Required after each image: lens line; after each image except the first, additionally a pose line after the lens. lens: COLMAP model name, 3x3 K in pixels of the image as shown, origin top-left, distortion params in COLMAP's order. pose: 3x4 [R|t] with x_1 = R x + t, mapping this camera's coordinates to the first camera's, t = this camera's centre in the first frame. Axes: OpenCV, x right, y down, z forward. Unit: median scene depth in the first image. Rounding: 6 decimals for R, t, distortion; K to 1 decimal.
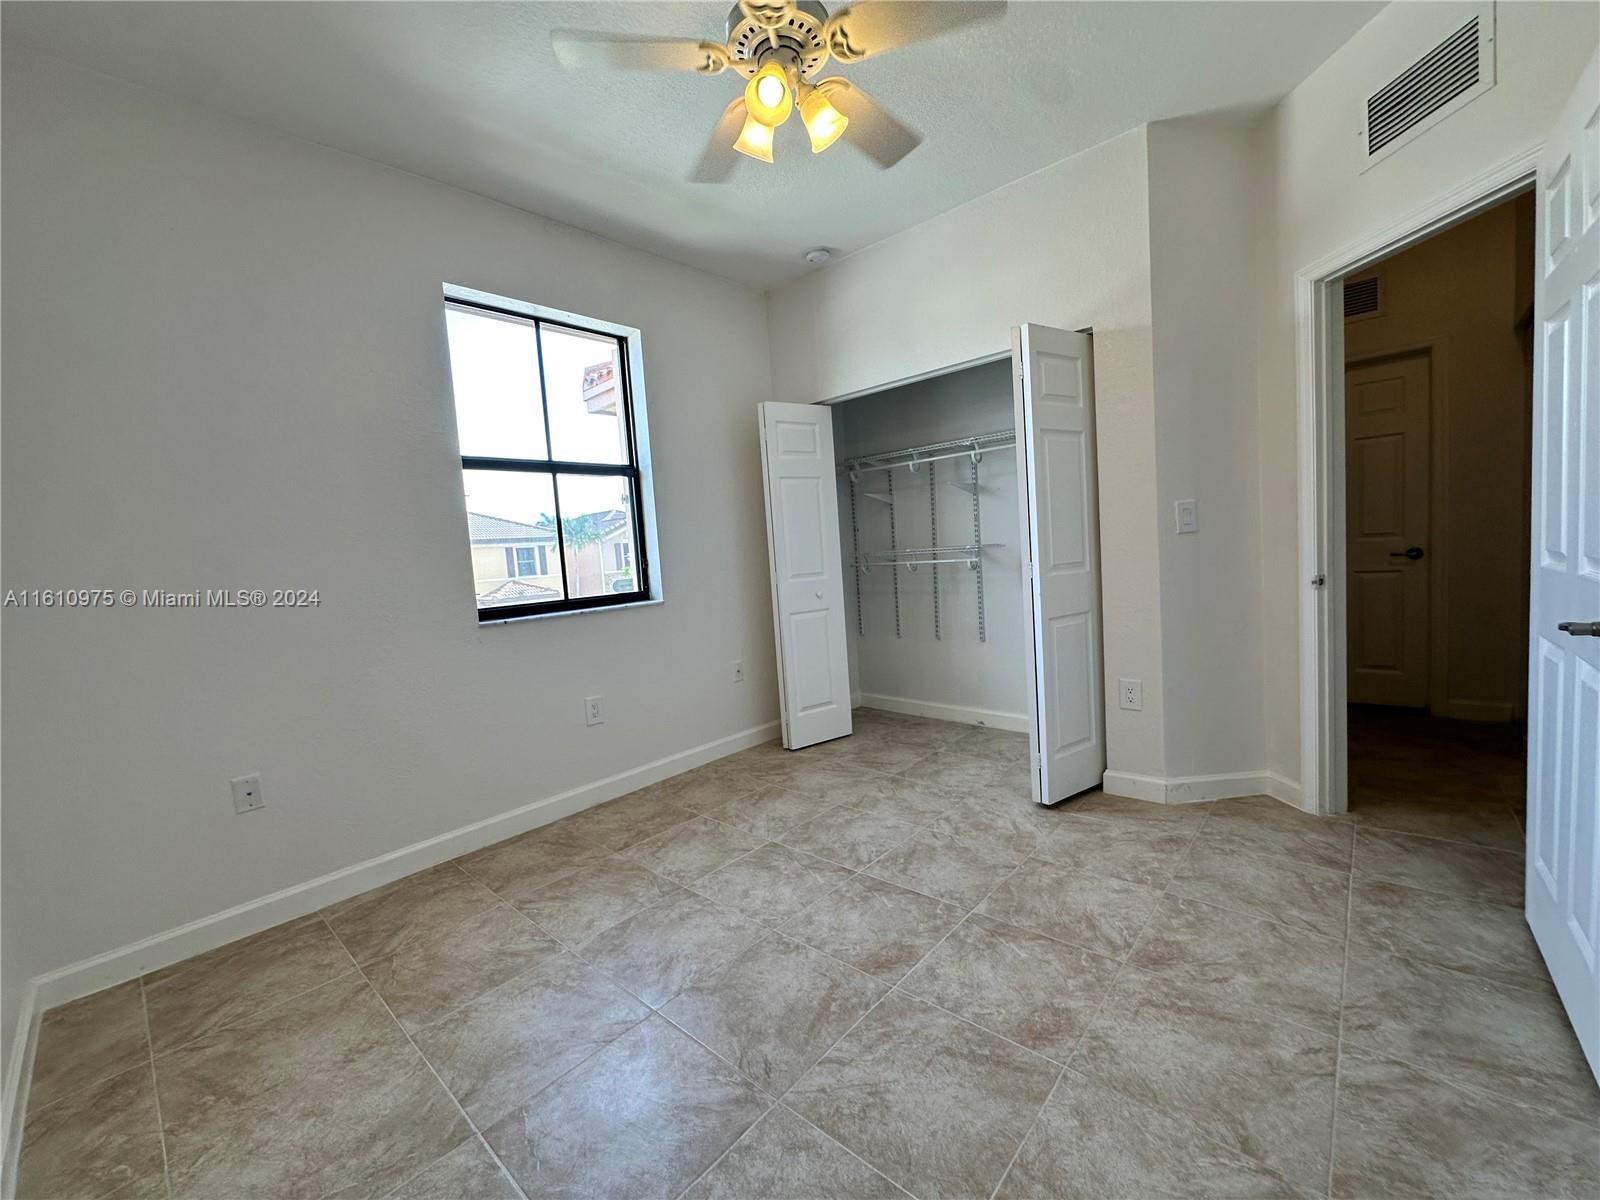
lens RADIAL K [[640.4, 0, 794.9], [0, 640.4, 597.6], [0, 0, 1]] dist [-0.002861, 0.000665]
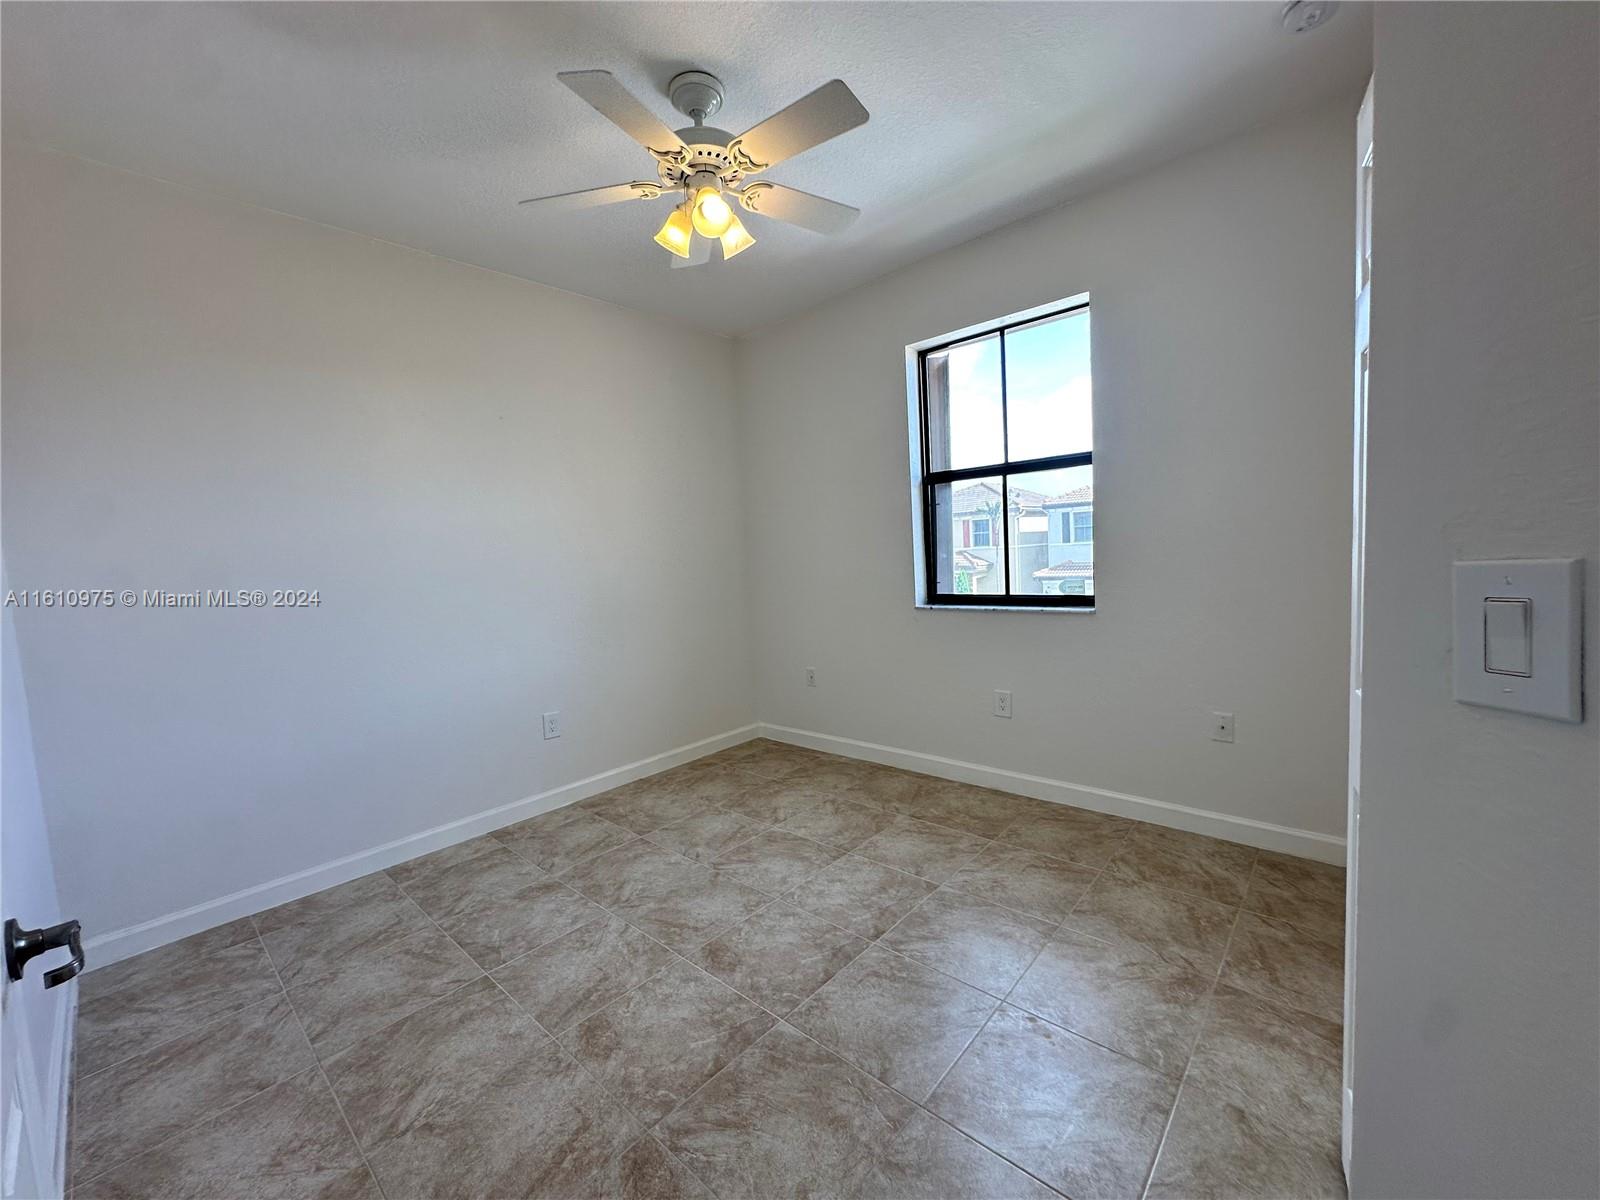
lens RADIAL K [[640.4, 0, 801.8], [0, 640.4, 593.3], [0, 0, 1]] dist [-0.002861, 0.000665]
pose [[0.010648, 0.137161, -0.990492, 1.034463], [-0.017497, 0.990422, 0.136963, -0.208439], [0.999790, 0.015872, 0.012946, 0.970448]]
